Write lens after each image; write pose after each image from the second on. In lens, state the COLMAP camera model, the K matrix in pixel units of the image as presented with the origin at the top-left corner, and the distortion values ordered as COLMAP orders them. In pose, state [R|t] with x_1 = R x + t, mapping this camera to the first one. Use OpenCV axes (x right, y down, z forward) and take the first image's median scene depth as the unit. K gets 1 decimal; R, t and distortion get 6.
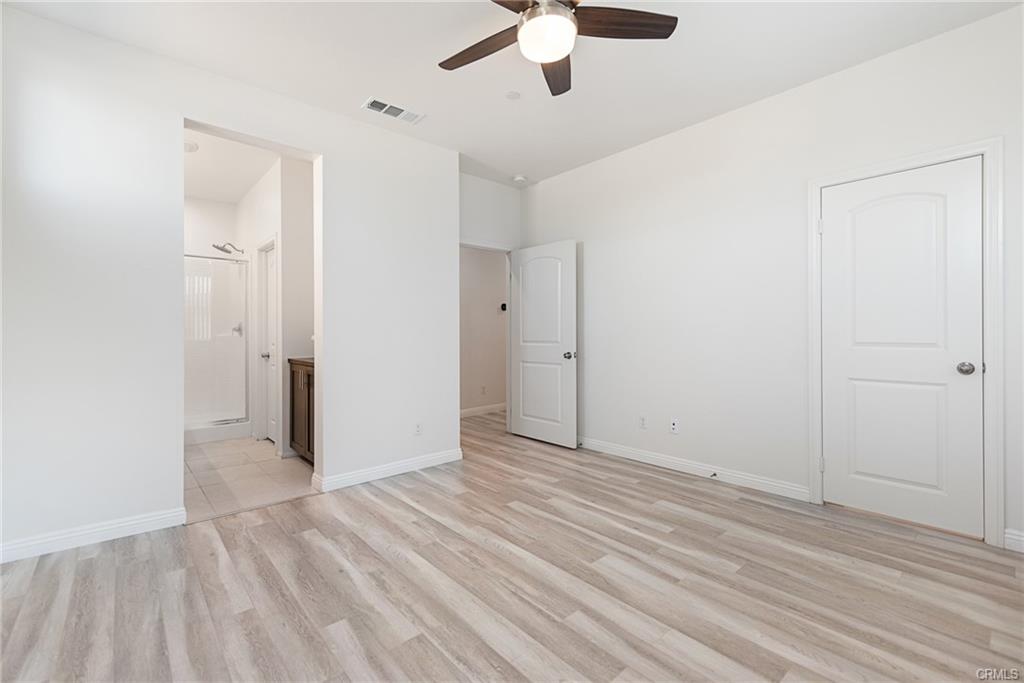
lens RADIAL K [[450.9, 0, 516.4], [0, 450.9, 336.4], [0, 0, 1]] dist [0.001426, -0.000932]
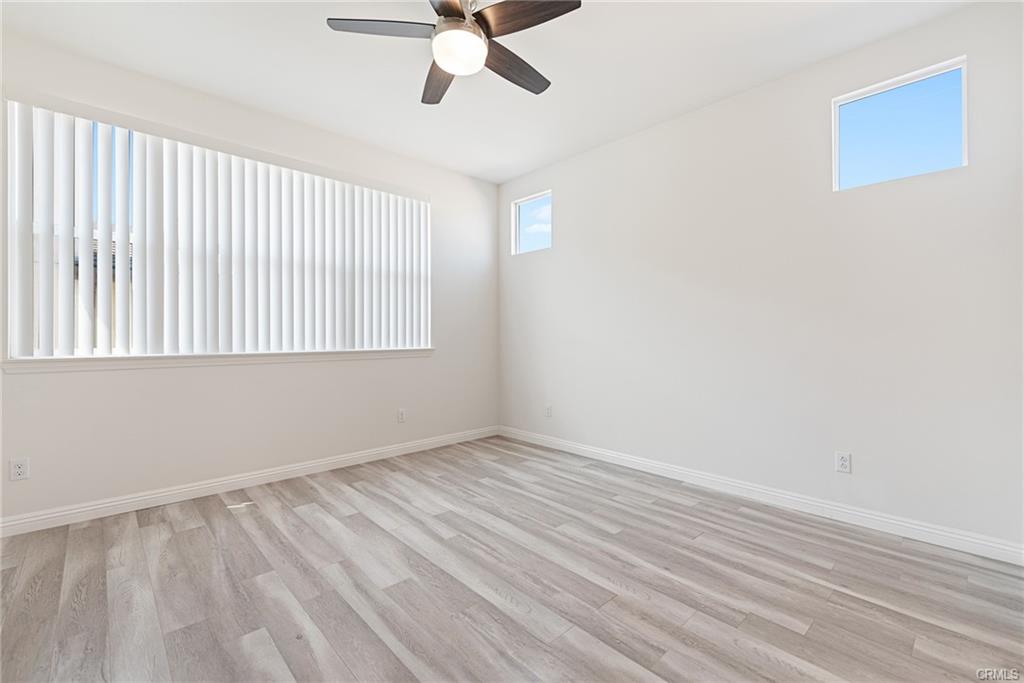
lens RADIAL K [[450.9, 0, 516.4], [0, 450.9, 336.4], [0, 0, 1]] dist [0.001426, -0.000932]
pose [[-0.999526, 0.007090, -0.029963, -0.030957], [0.006824, 0.999936, 0.008974, -0.003728], [0.030025, 0.008765, -0.999511, 2.021640]]
